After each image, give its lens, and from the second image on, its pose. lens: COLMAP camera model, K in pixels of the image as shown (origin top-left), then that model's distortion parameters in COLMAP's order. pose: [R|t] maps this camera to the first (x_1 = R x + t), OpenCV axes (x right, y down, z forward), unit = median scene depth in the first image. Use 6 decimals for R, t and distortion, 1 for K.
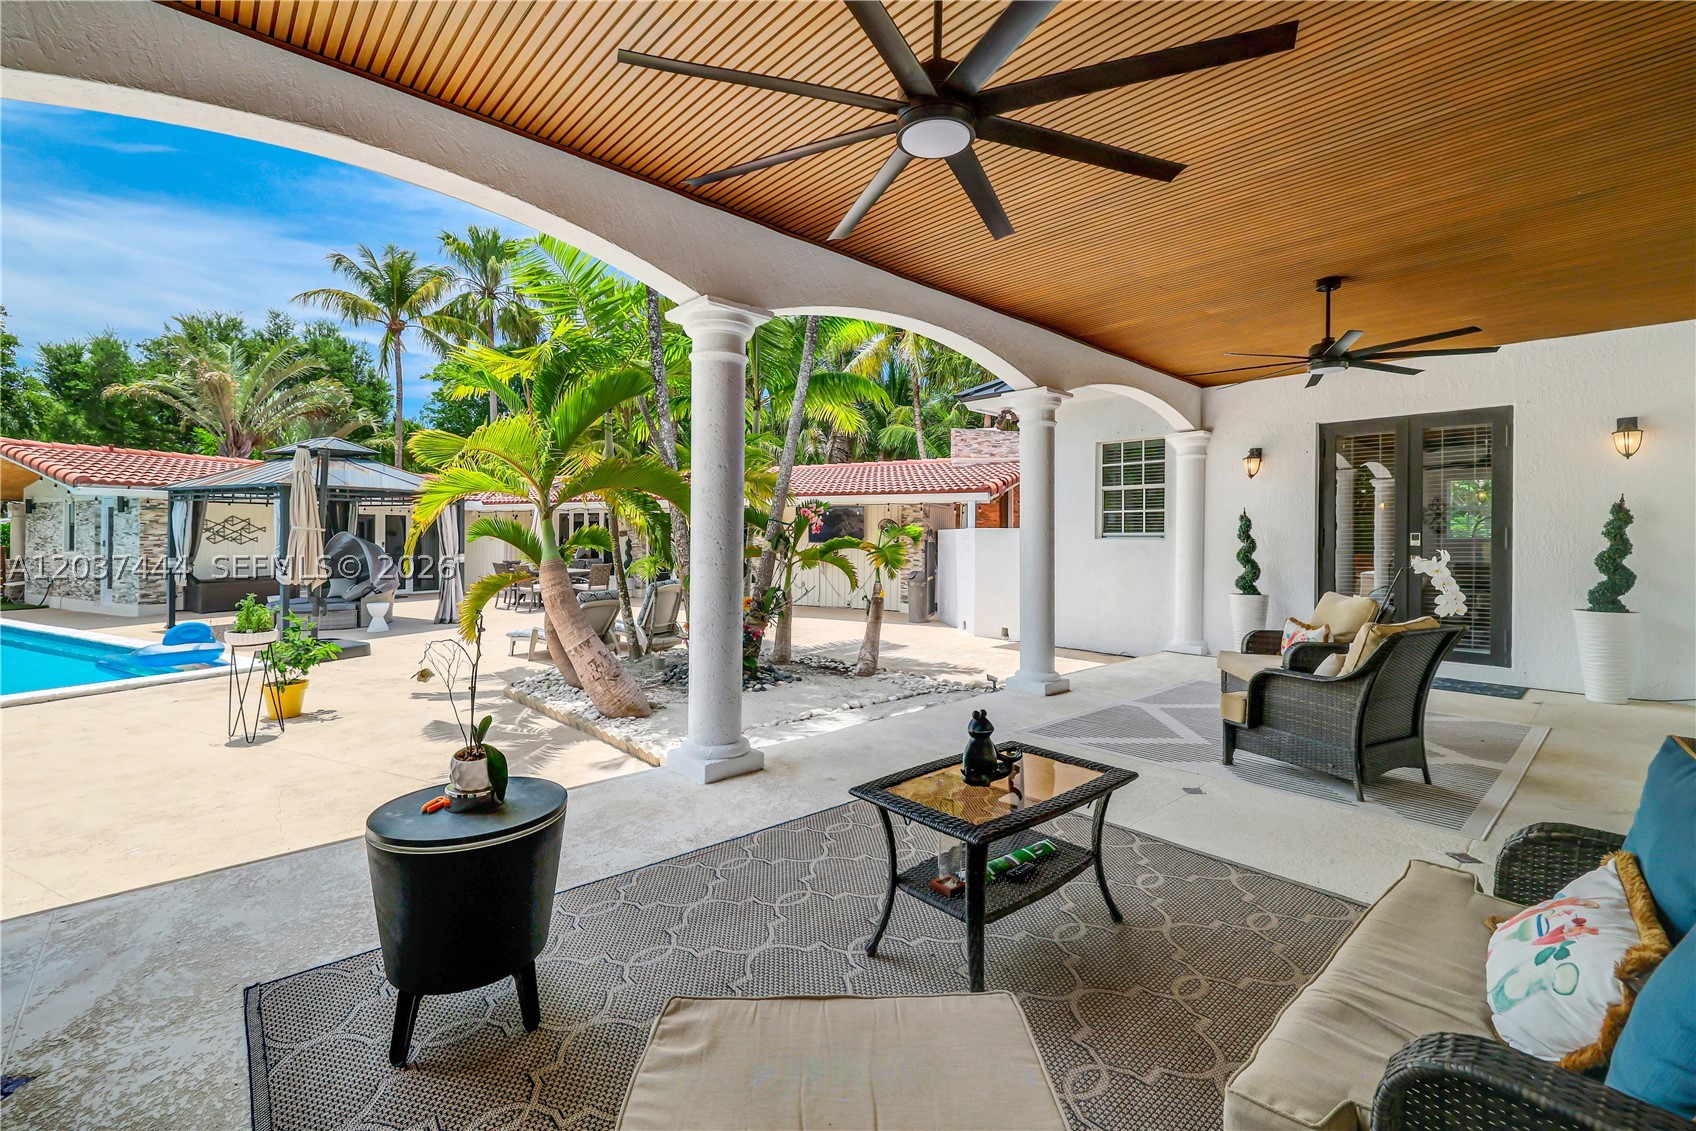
lens RADIAL K [[718.8, 0, 855.5], [0, 718.8, 539.9], [0, 0, 1]] dist [-0.002120, -0.000764]
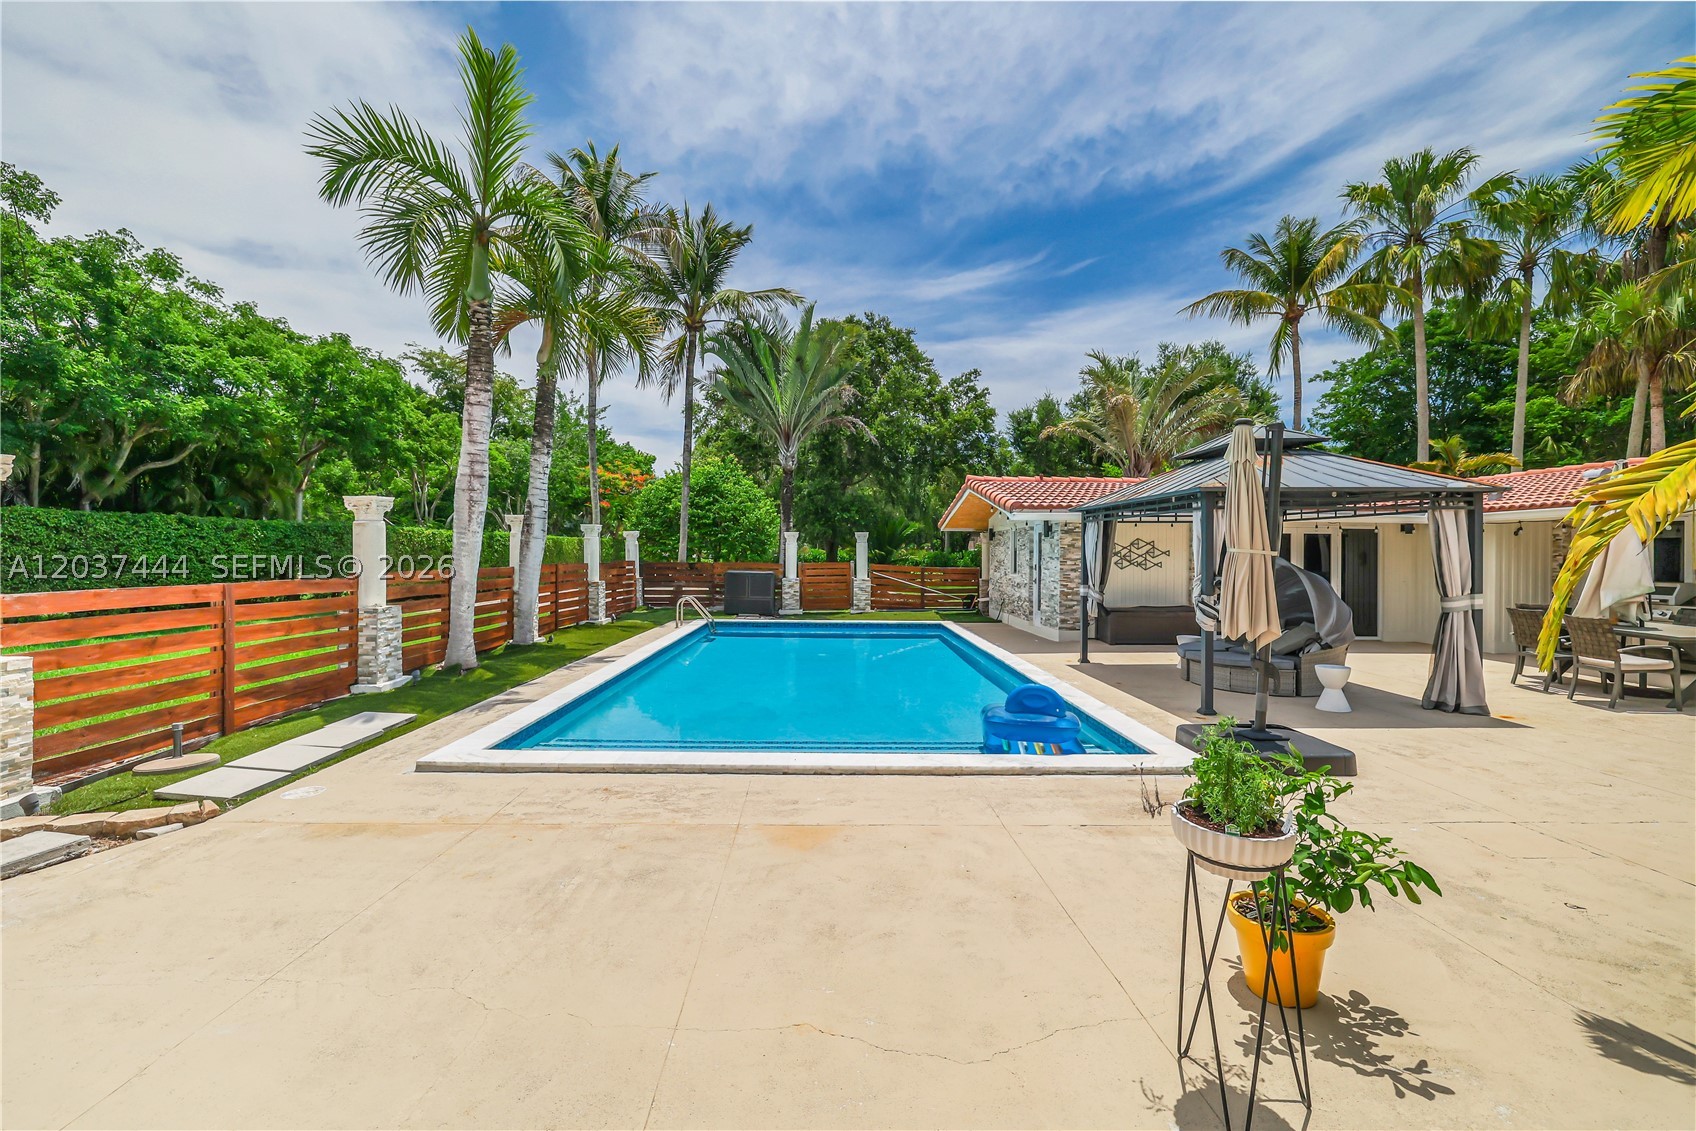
lens RADIAL K [[718.8, 0, 827.5], [0, 718.8, 548.3], [0, 0, 1]] dist [-0.002120, -0.000764]
pose [[0.445463, -0.011537, -0.895226, -0.217994], [-0.013009, 0.999728, -0.019357, 0.001305], [0.895206, 0.020268, 0.445192, 0.232577]]
